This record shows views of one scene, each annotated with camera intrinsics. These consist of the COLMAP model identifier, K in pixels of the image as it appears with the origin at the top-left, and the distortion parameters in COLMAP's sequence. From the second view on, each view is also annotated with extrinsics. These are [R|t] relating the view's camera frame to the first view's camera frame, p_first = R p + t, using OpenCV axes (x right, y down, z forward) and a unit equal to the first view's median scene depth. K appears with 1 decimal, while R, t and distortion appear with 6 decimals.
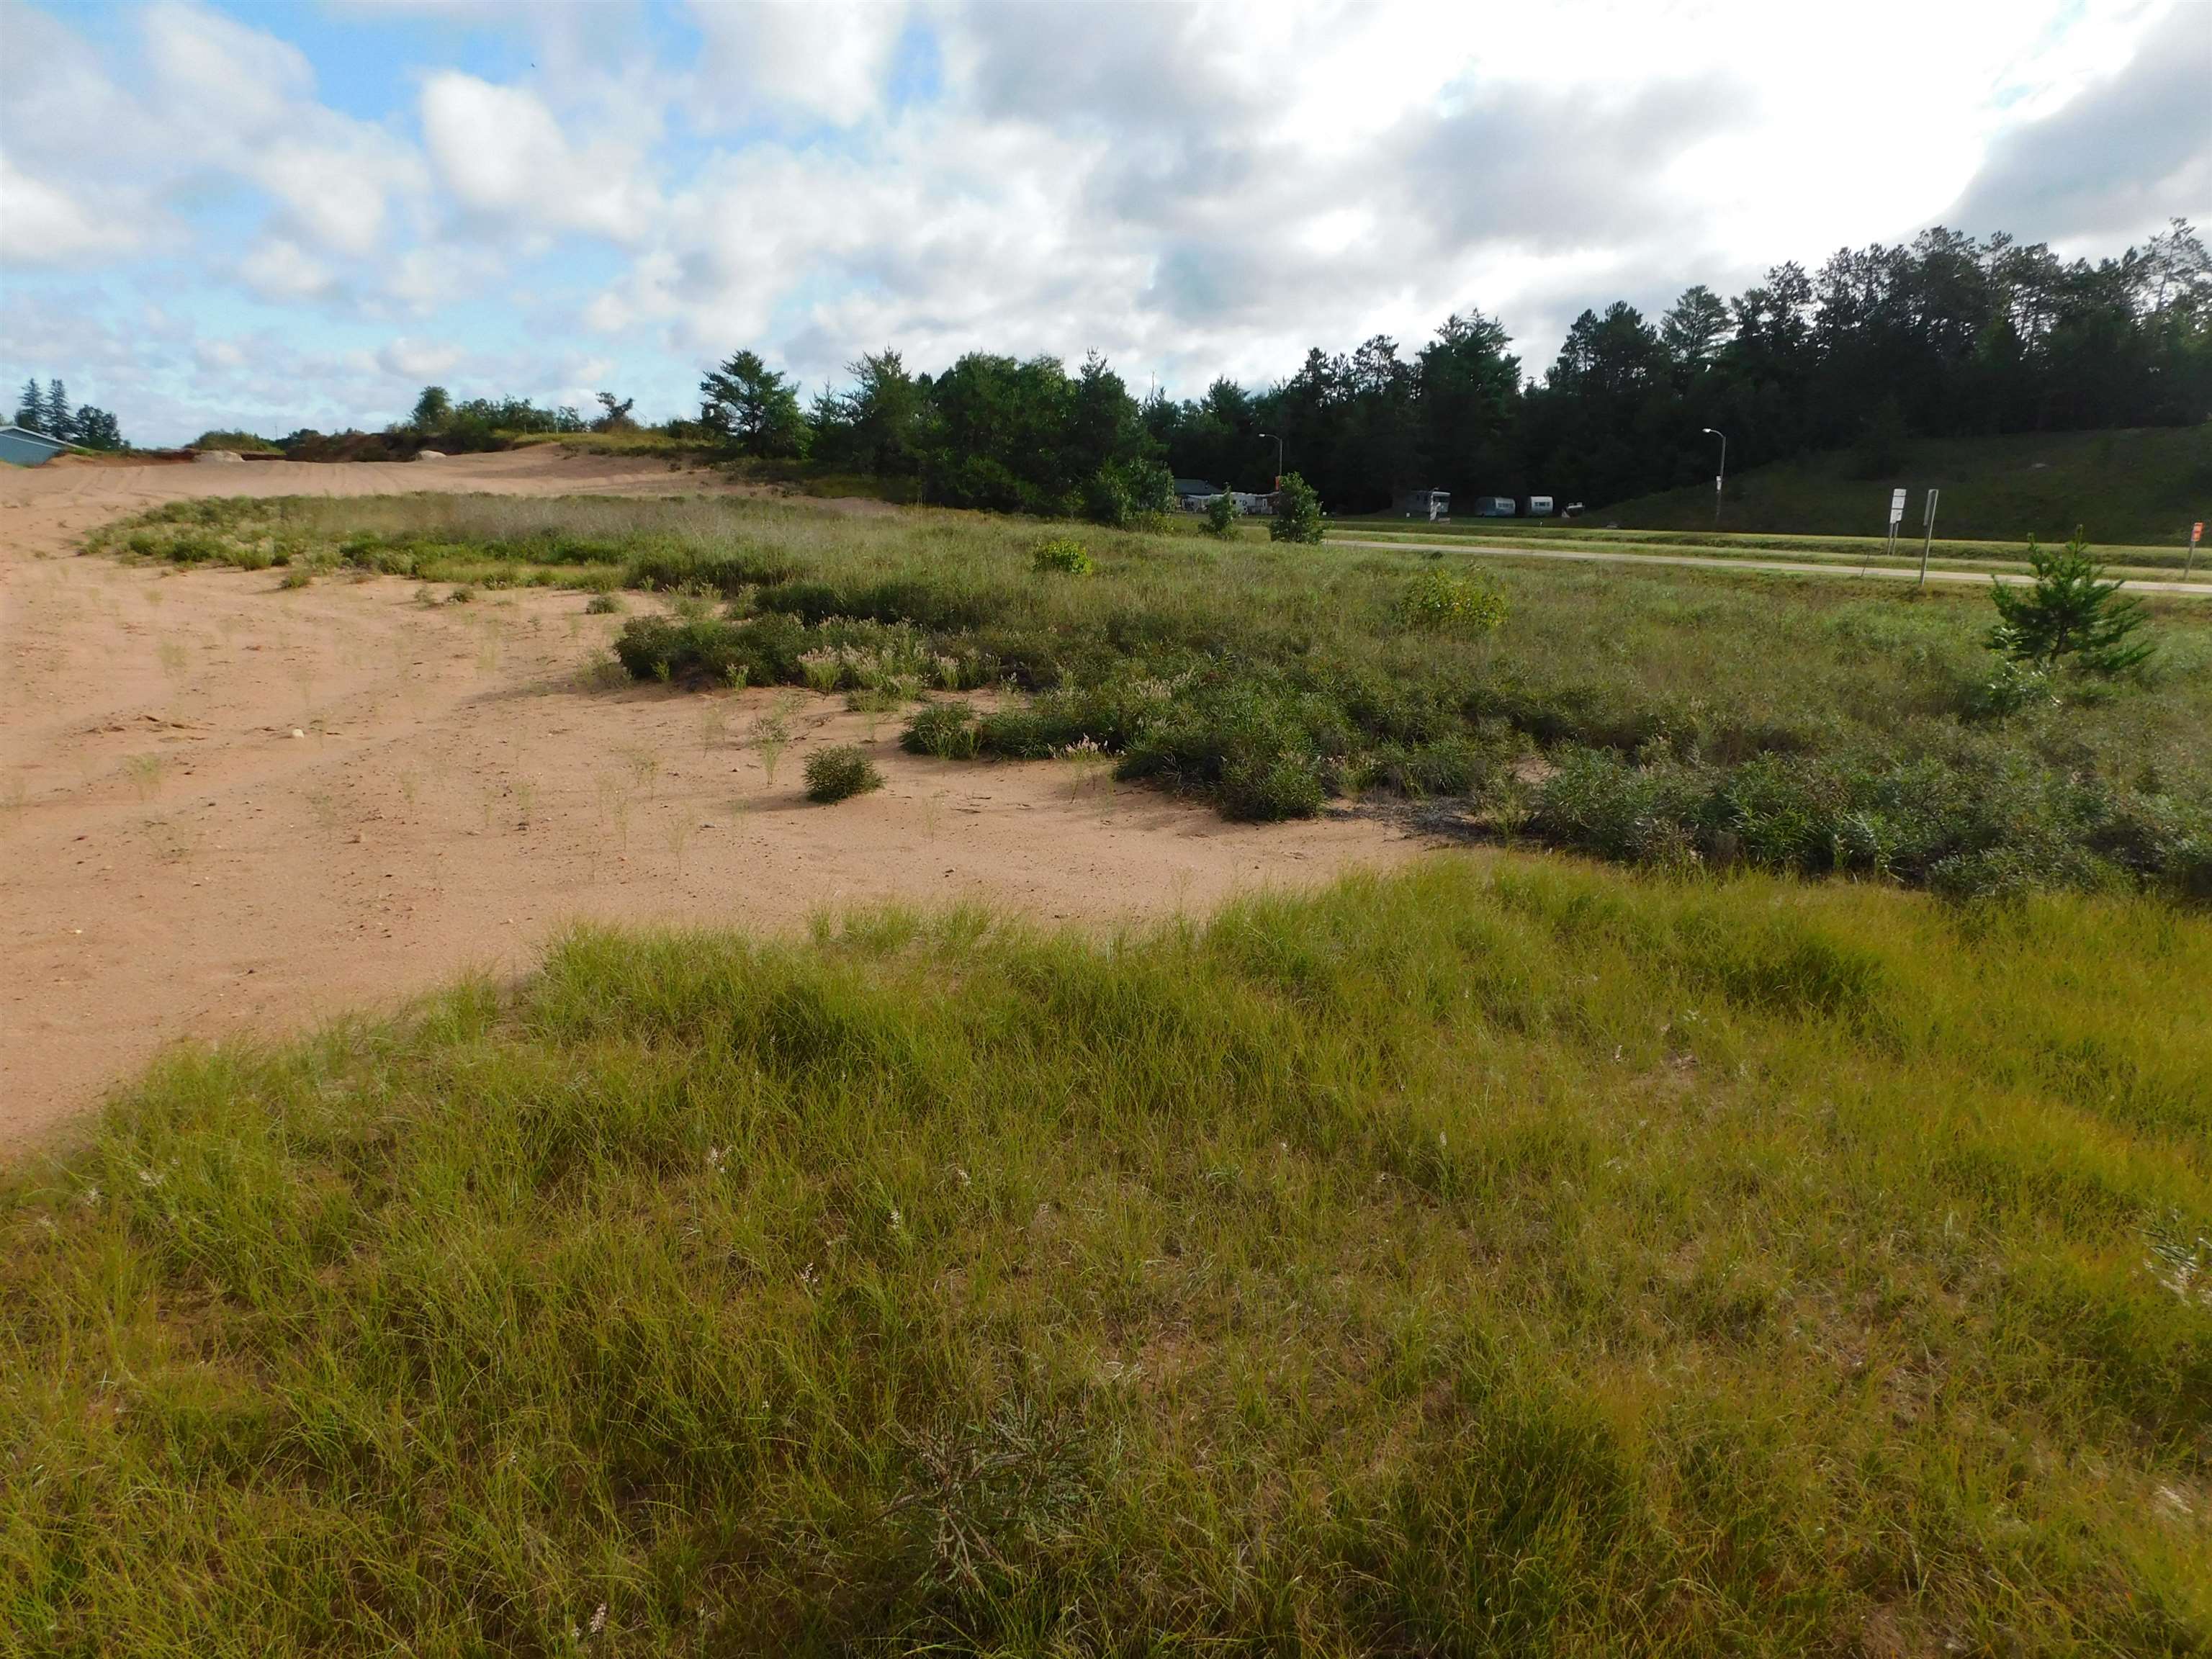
lens RADIAL K [[1456.0, 0, 1116.0], [0, 1456.0, 821.7], [0, 0, 1]] dist [-0.073250, 0.052894]
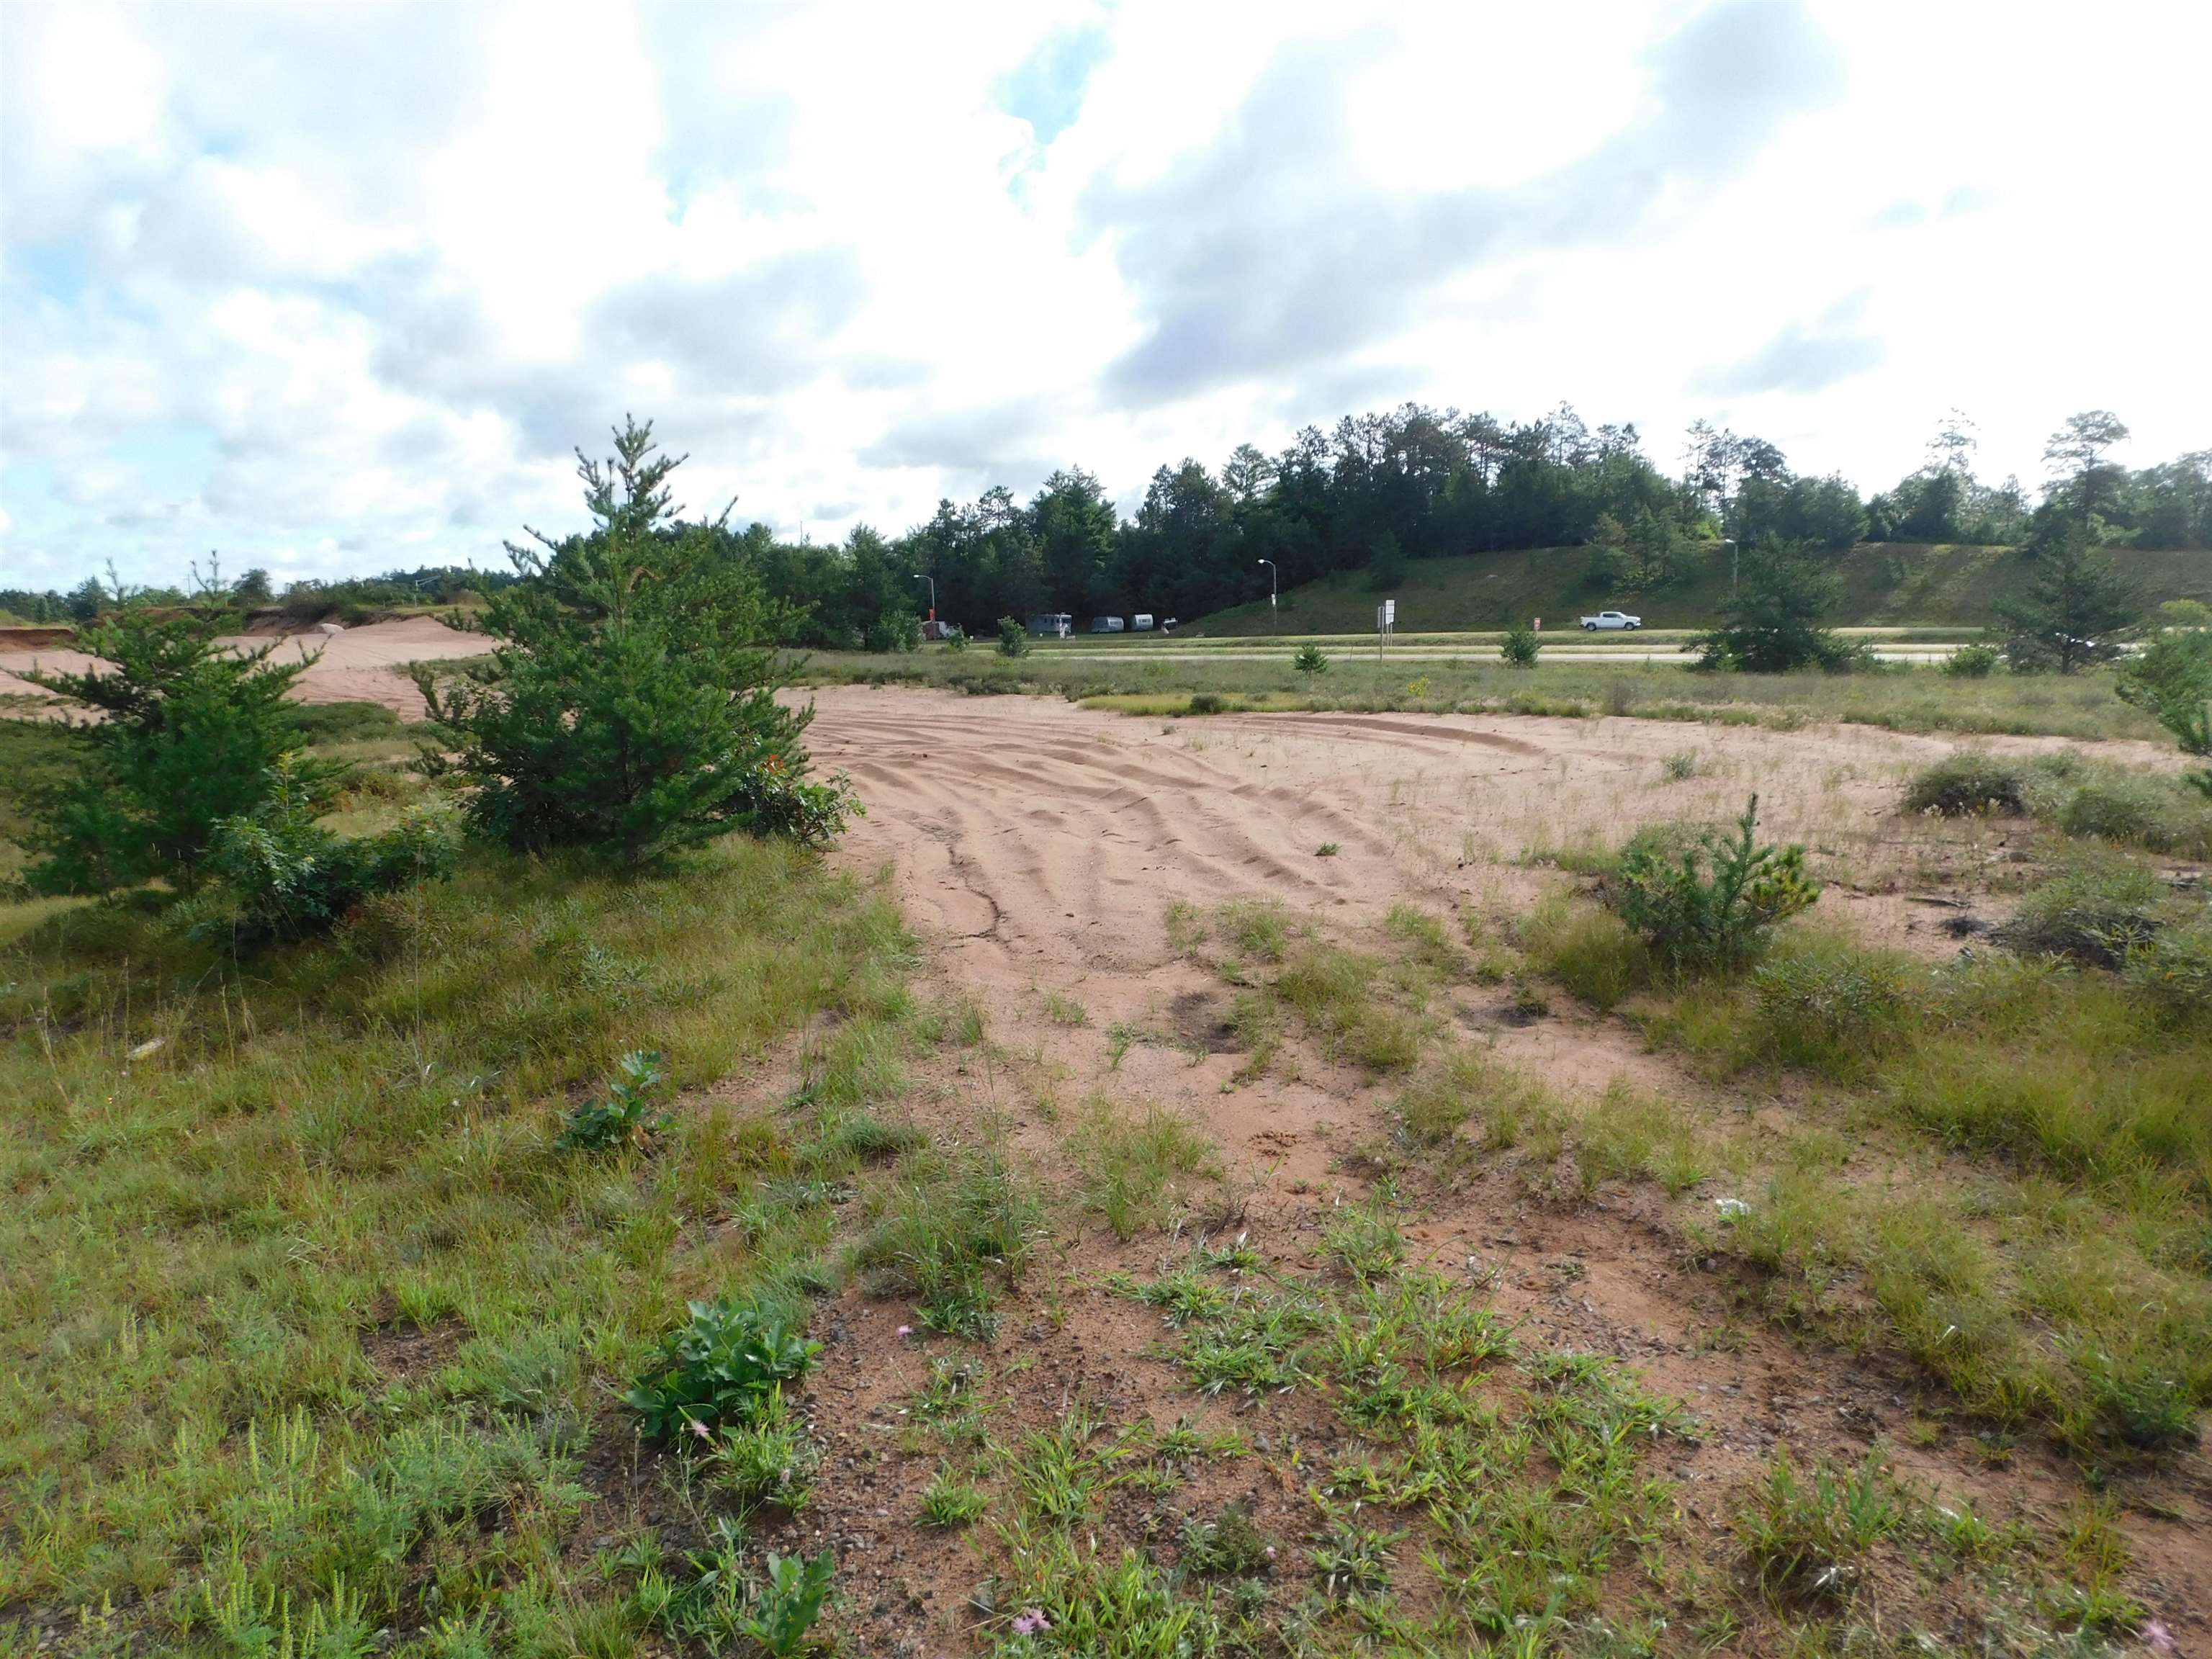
lens RADIAL K [[1456.0, 0, 1116.8], [0, 1456.0, 837.8], [0, 0, 1]] dist [-0.073250, 0.052894]
pose [[0.962718, -0.081935, 0.257799, -0.078585], [0.100011, 0.993307, -0.057782, 0.043597], [-0.251339, 0.081410, 0.964469, -0.225993]]
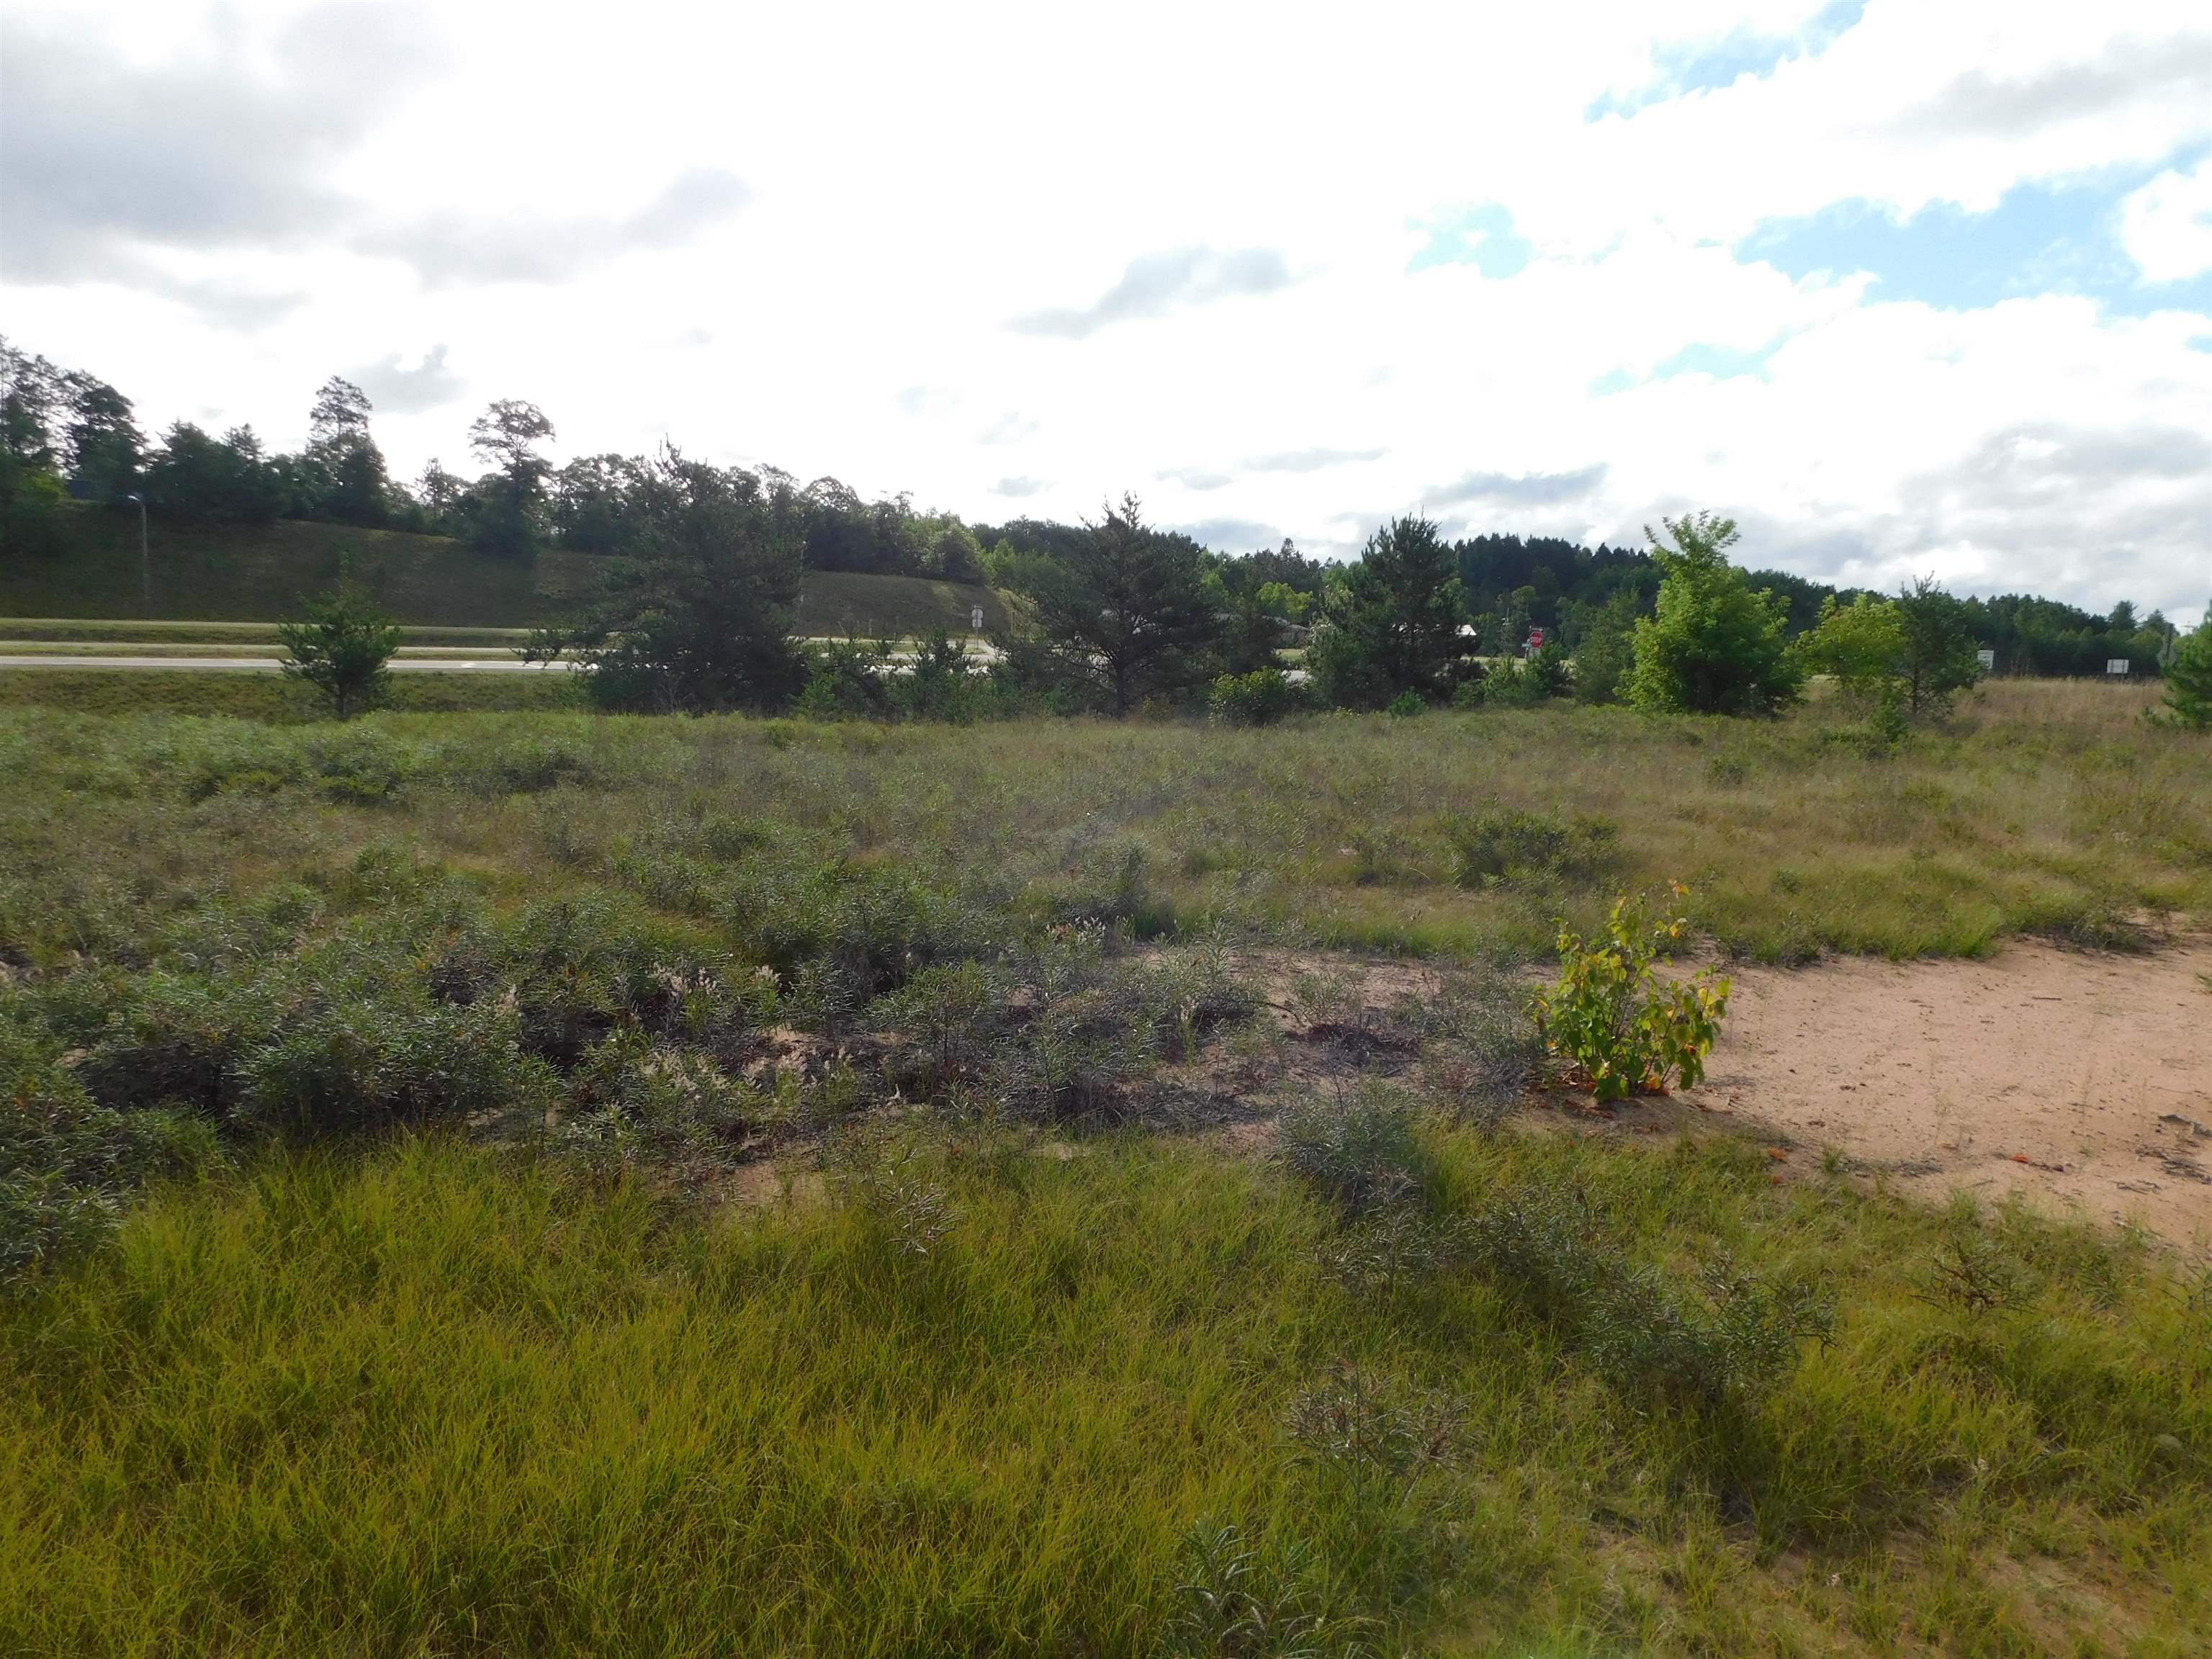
lens RADIAL K [[1456.0, 0, 1115.0], [0, 1456.0, 823.4], [0, 0, 1]] dist [-0.073250, 0.052894]
pose [[0.215672, -0.147989, 0.965186, 0.007314], [0.191011, 0.975747, 0.106926, -0.003566], [-0.957601, 0.161300, 0.238709, 0.016679]]
